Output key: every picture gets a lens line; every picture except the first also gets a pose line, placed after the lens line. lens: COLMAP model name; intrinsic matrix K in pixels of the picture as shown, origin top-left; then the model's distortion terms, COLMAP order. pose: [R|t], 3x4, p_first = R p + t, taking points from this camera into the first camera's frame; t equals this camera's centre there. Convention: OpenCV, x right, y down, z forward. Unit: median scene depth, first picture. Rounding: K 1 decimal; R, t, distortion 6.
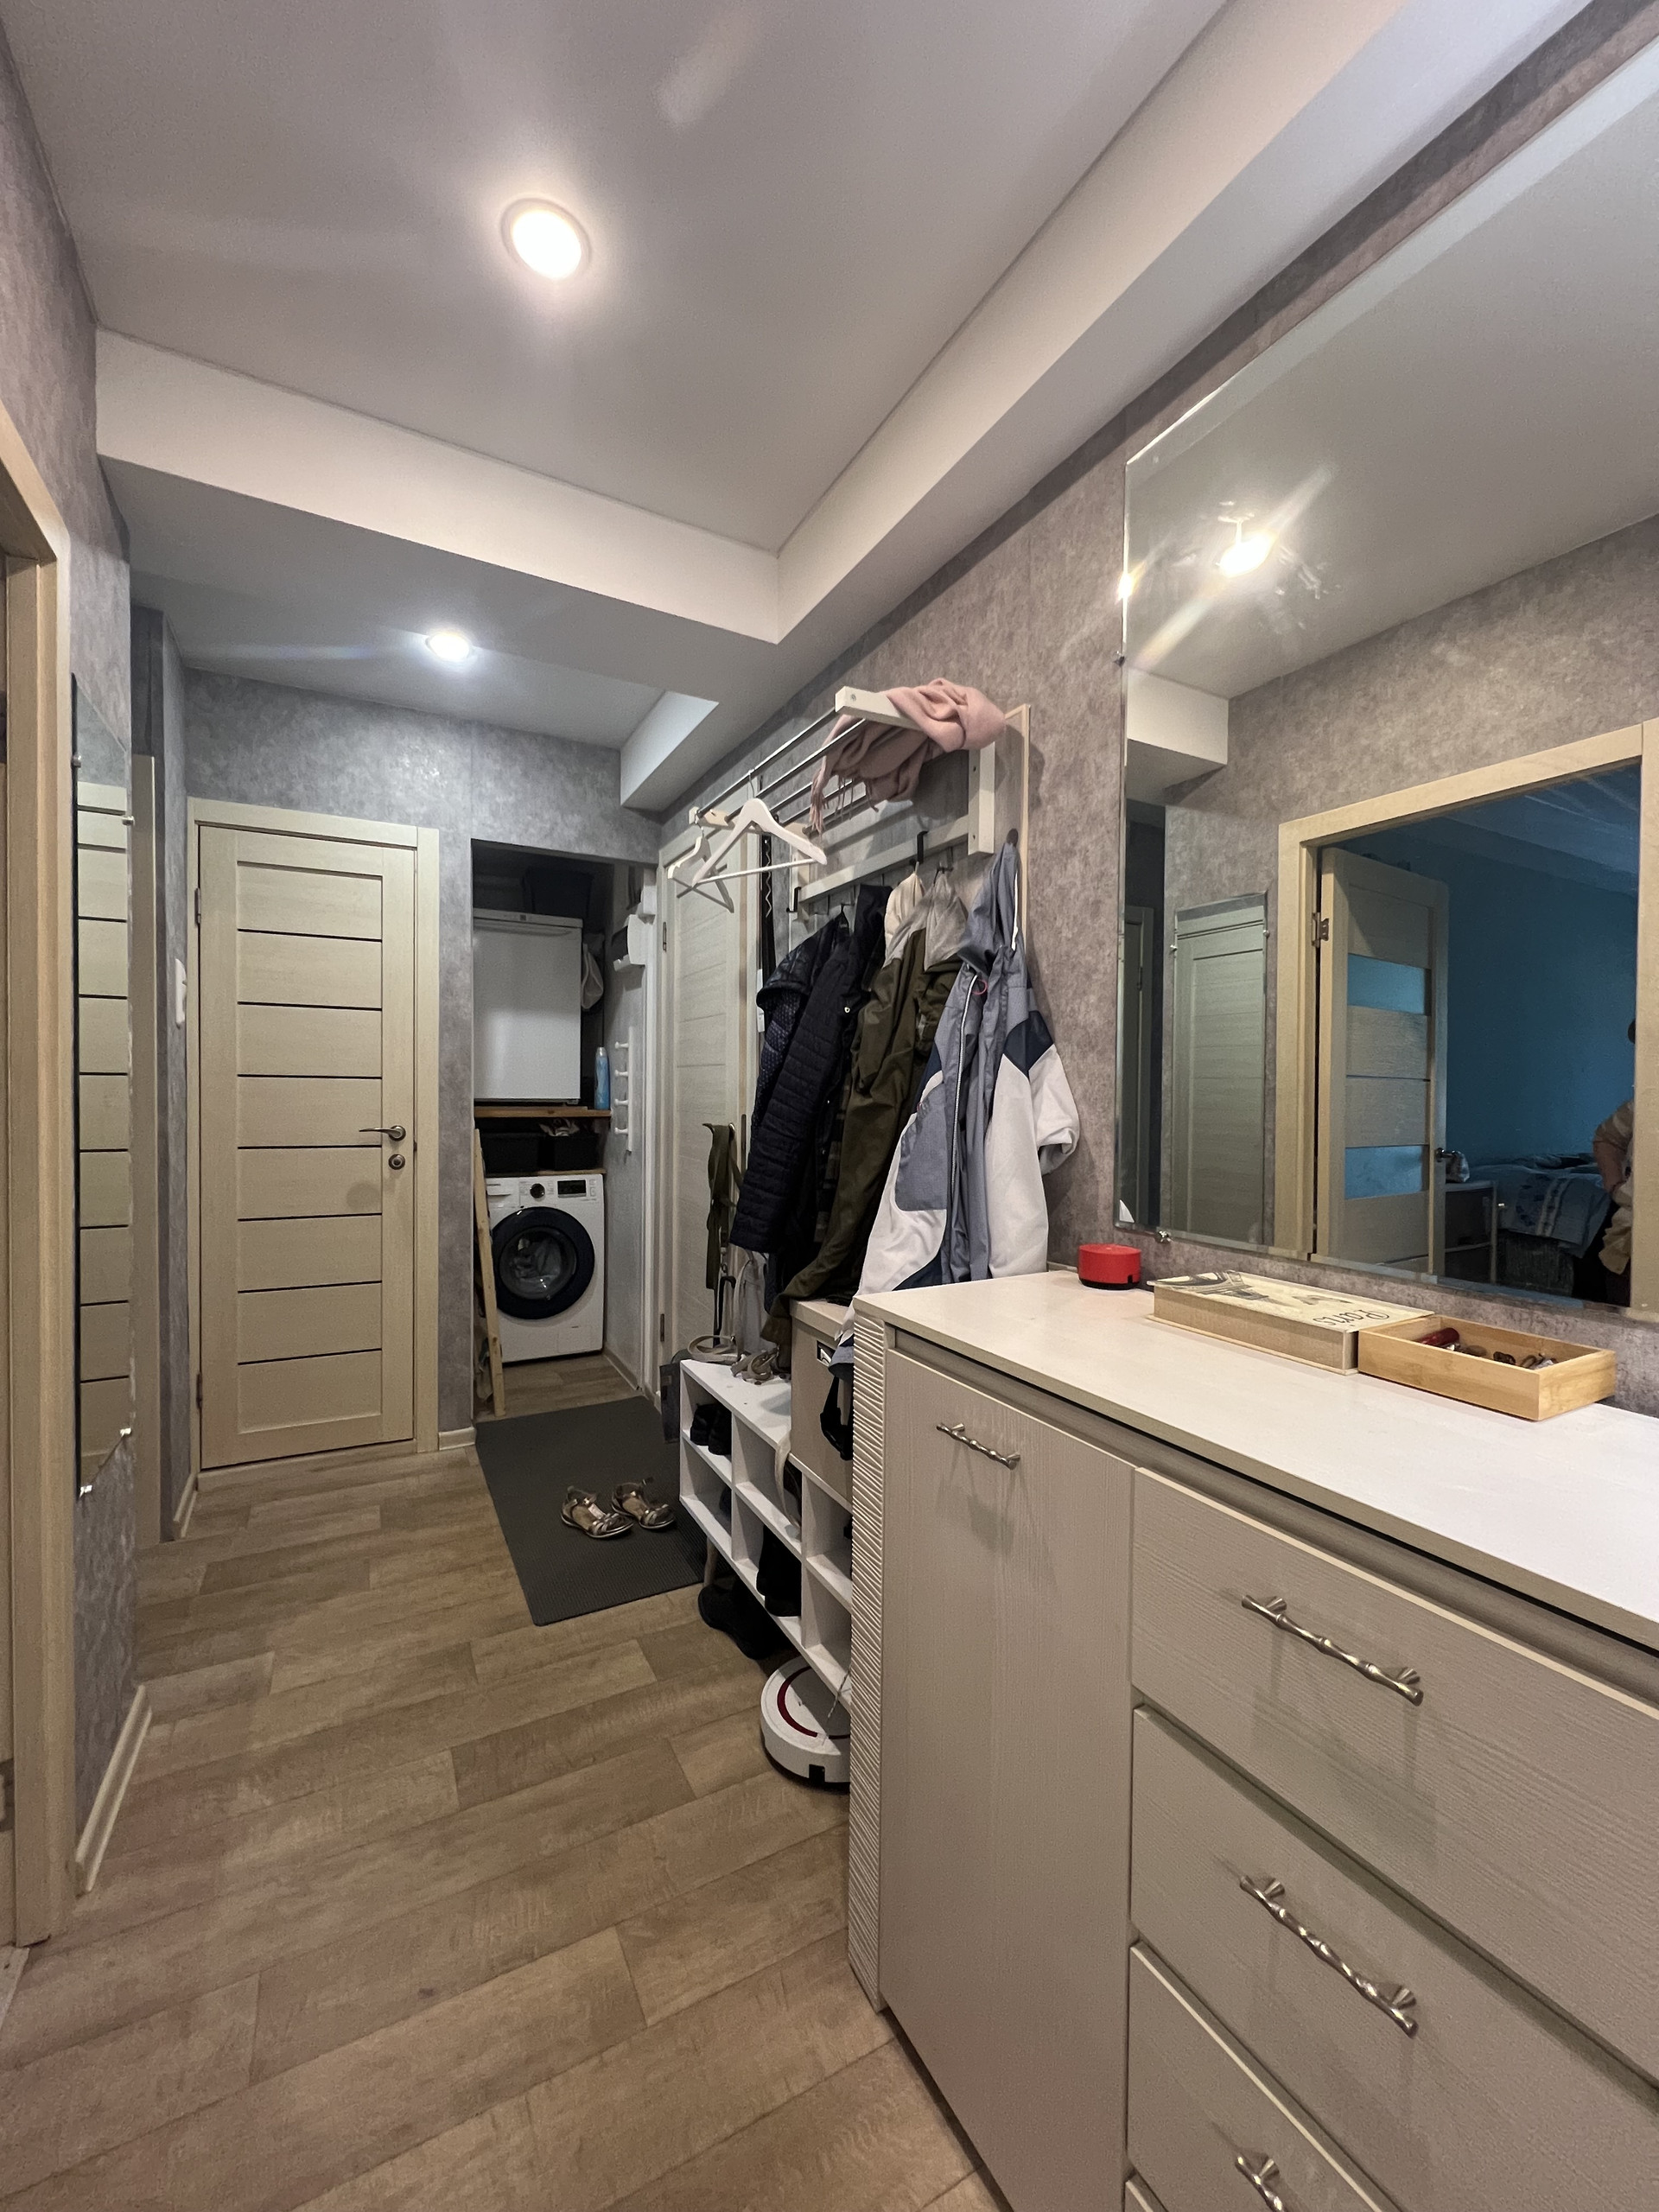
lens RADIAL K [[885.6, 0, 829.1], [0, 885.6, 1111.0], [0, 0, 1]] dist [-0.002864, 0.000075]
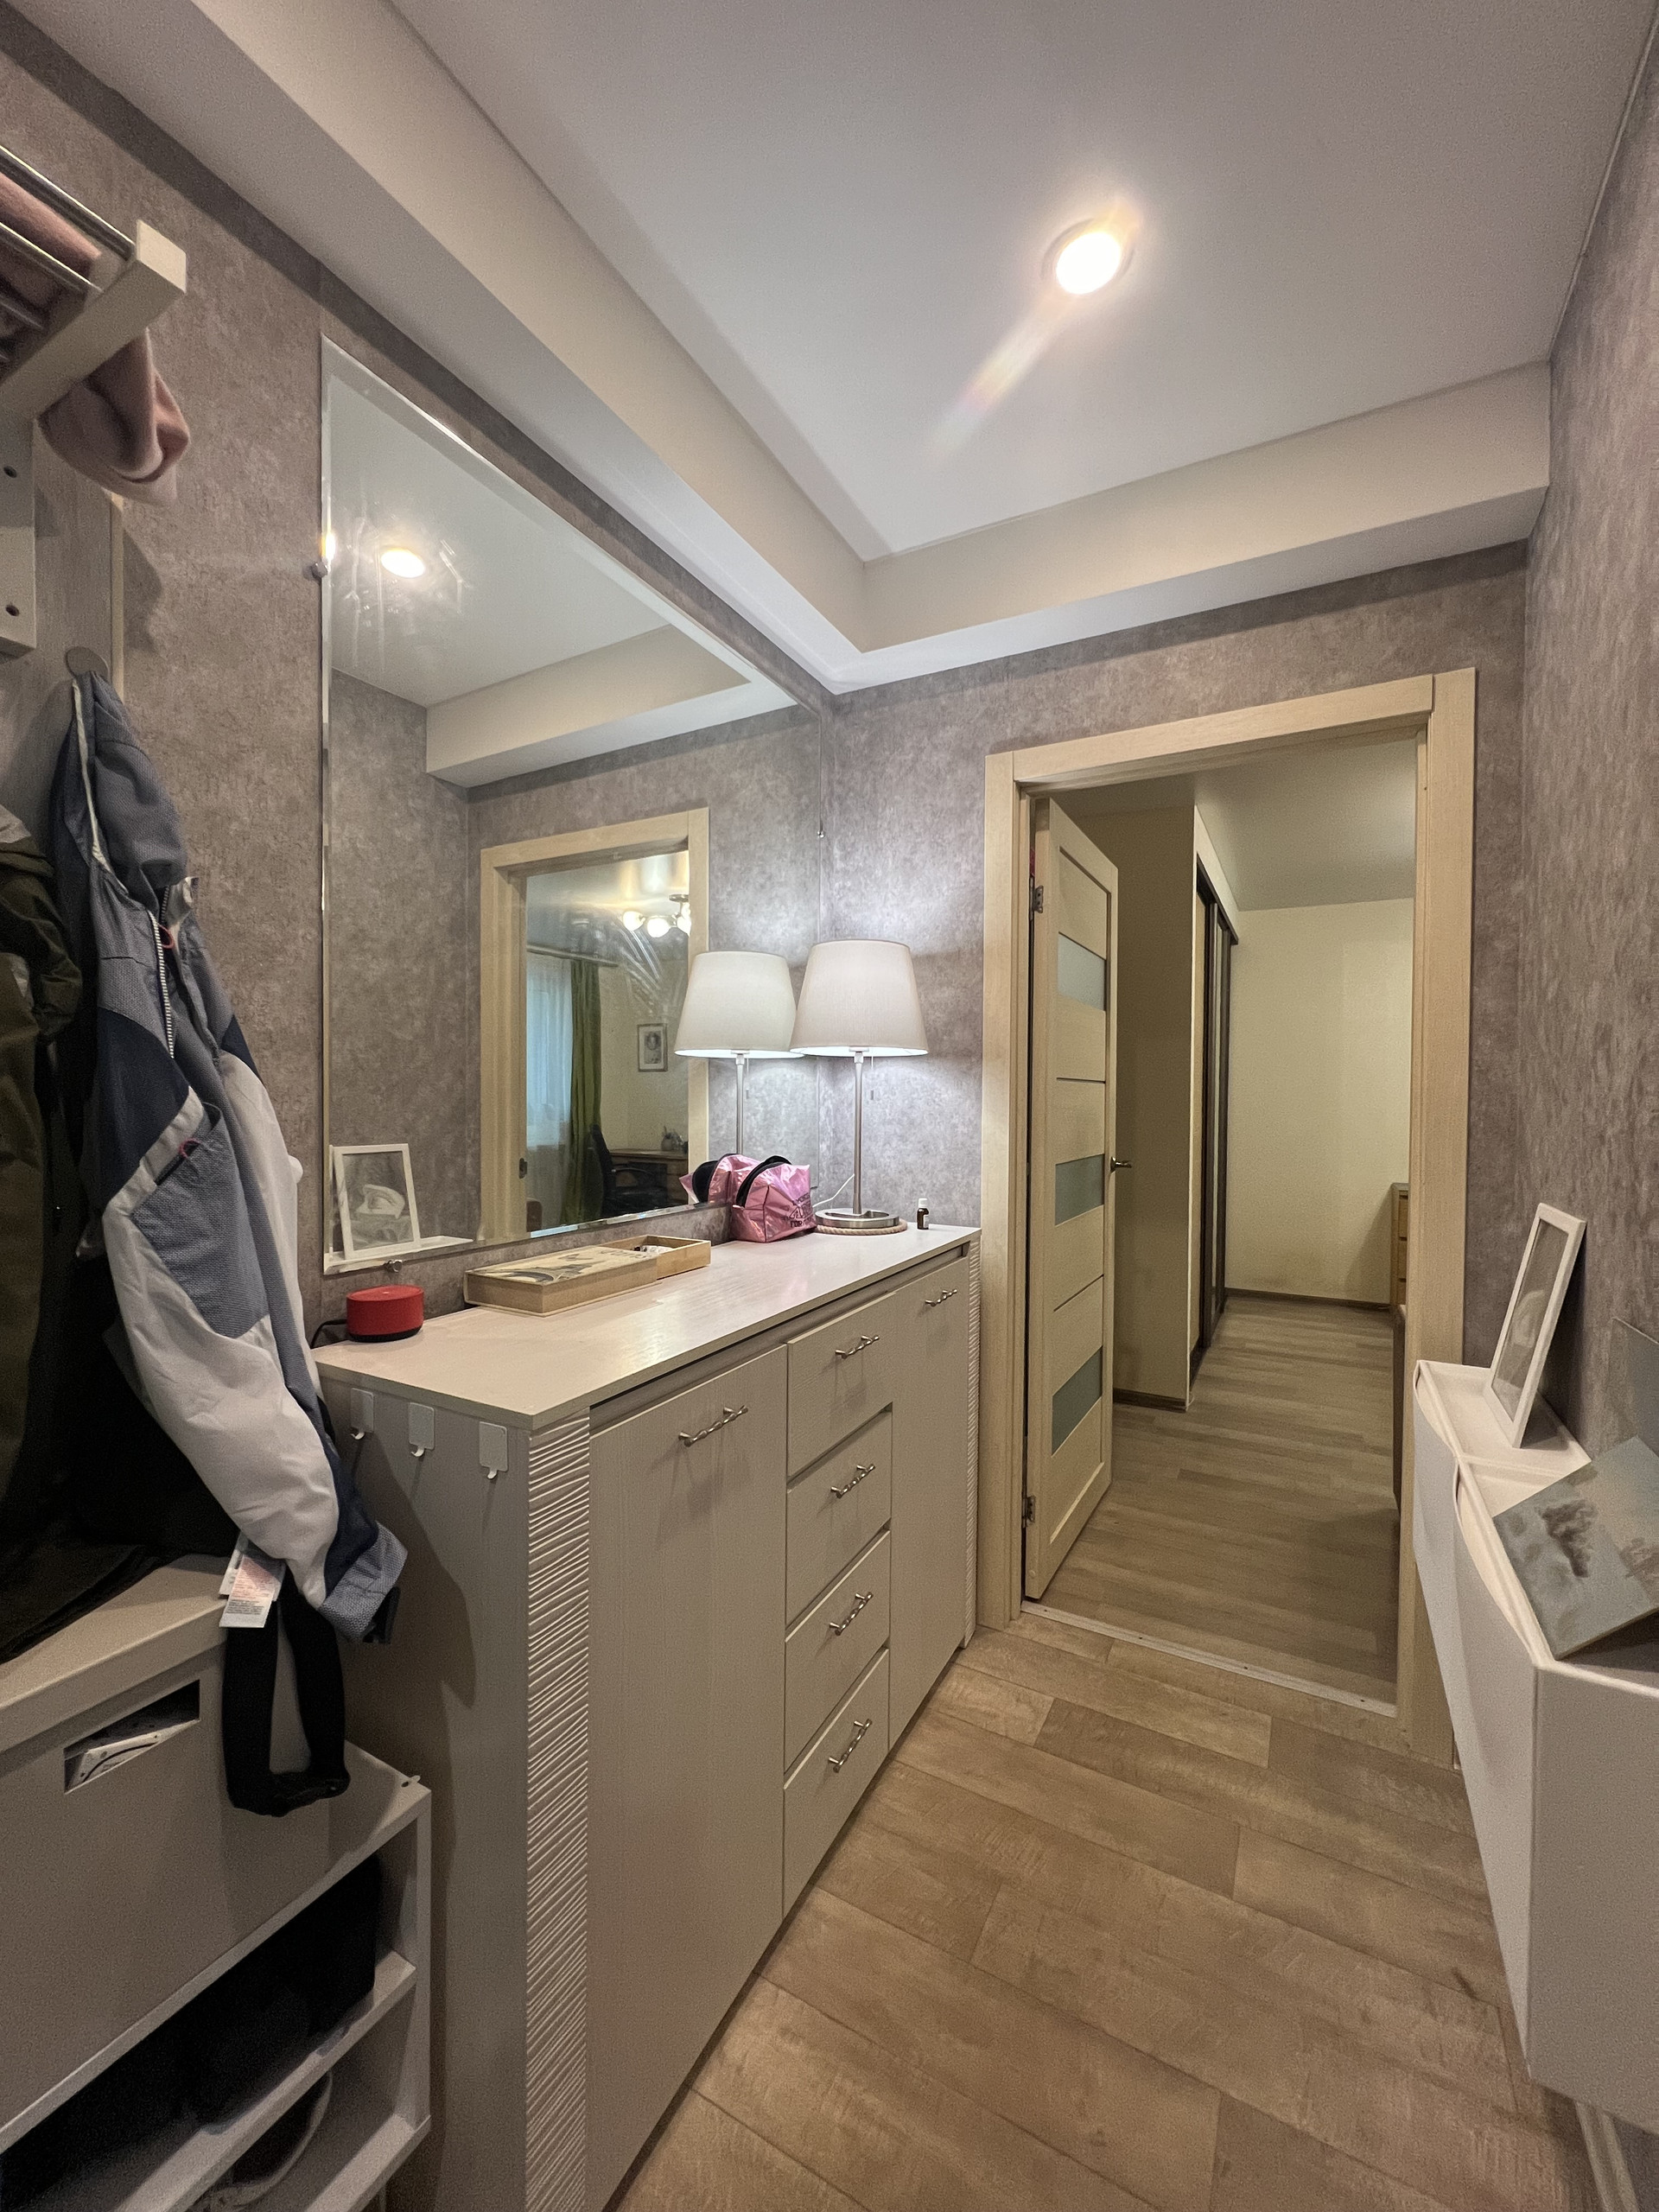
lens RADIAL K [[885.6, 0, 829.1], [0, 885.6, 1111.0], [0, 0, 1]] dist [-0.002864, 0.000075]
pose [[-0.541544, -0.028661, 0.840183, -0.633337], [0.006499, 0.999246, 0.038276, -0.051623], [-0.840647, 0.026188, -0.540950, 1.092563]]
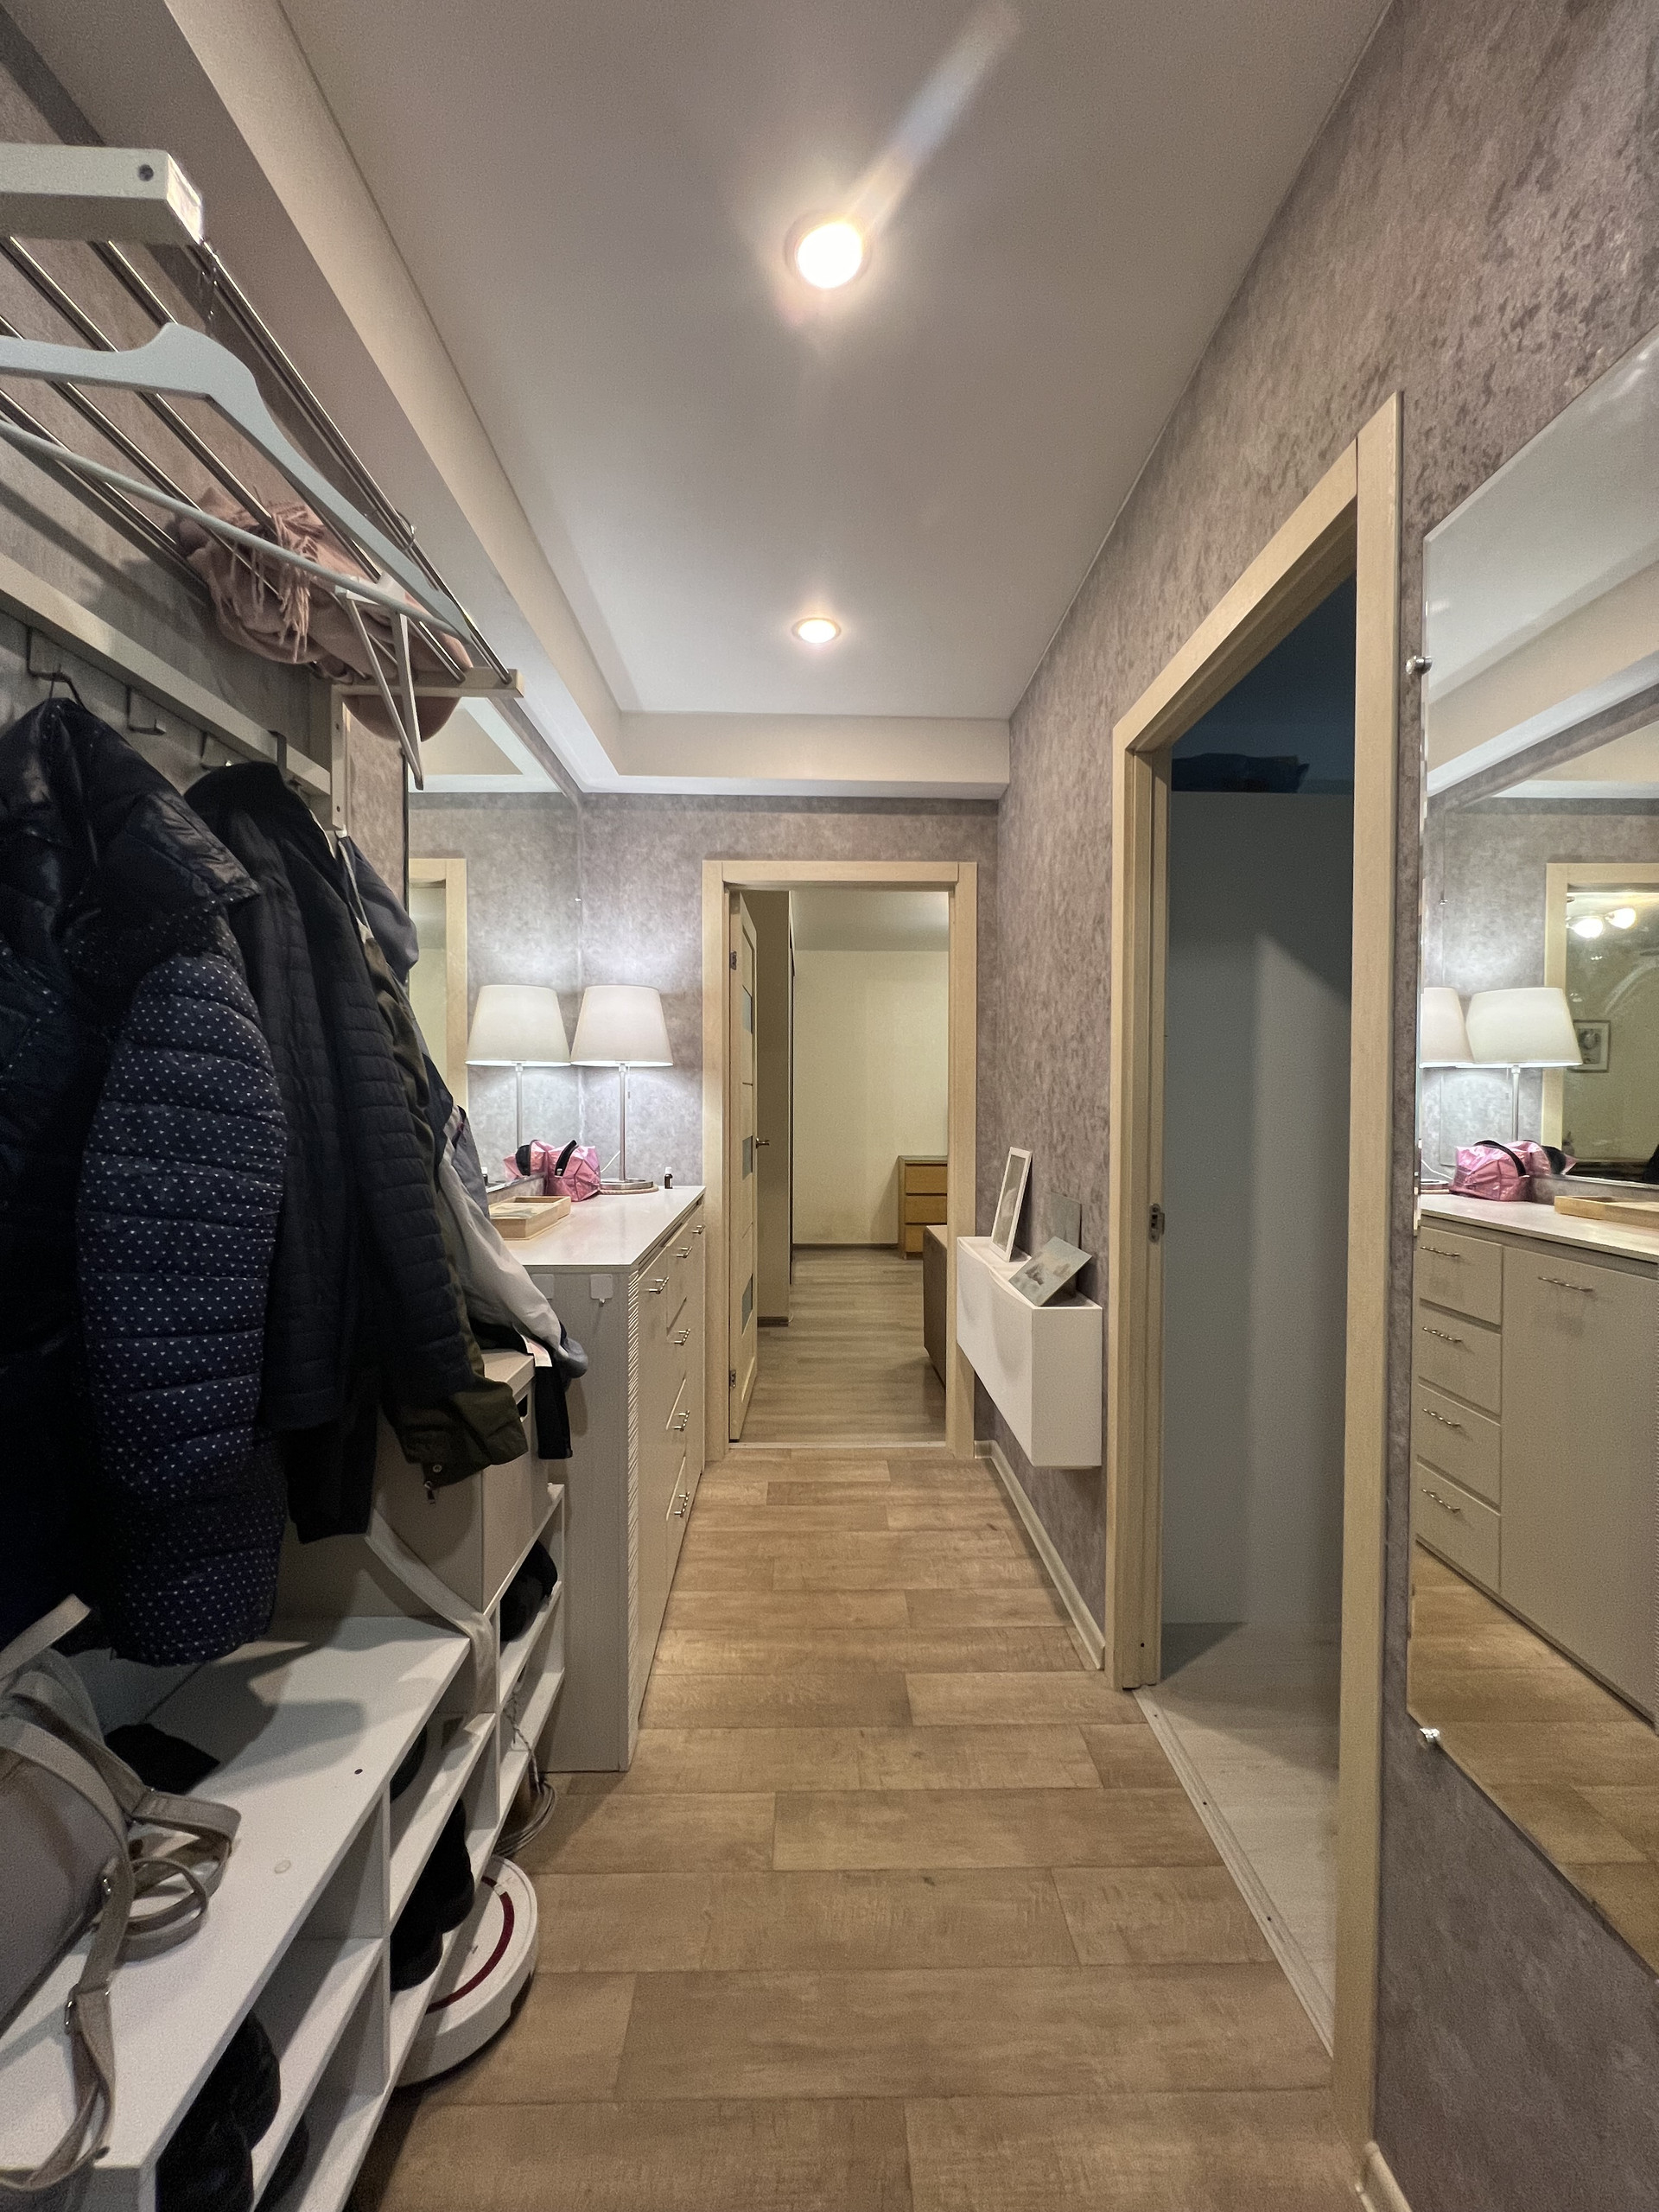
lens RADIAL K [[885.6, 0, 829.1], [0, 885.6, 1111.0], [0, 0, 1]] dist [-0.002864, 0.000075]
pose [[-0.890548, -0.019748, 0.454460, -0.784708], [-0.000358, 0.999087, 0.042714, -0.072998], [-0.454889, 0.037876, -0.889742, 1.906012]]
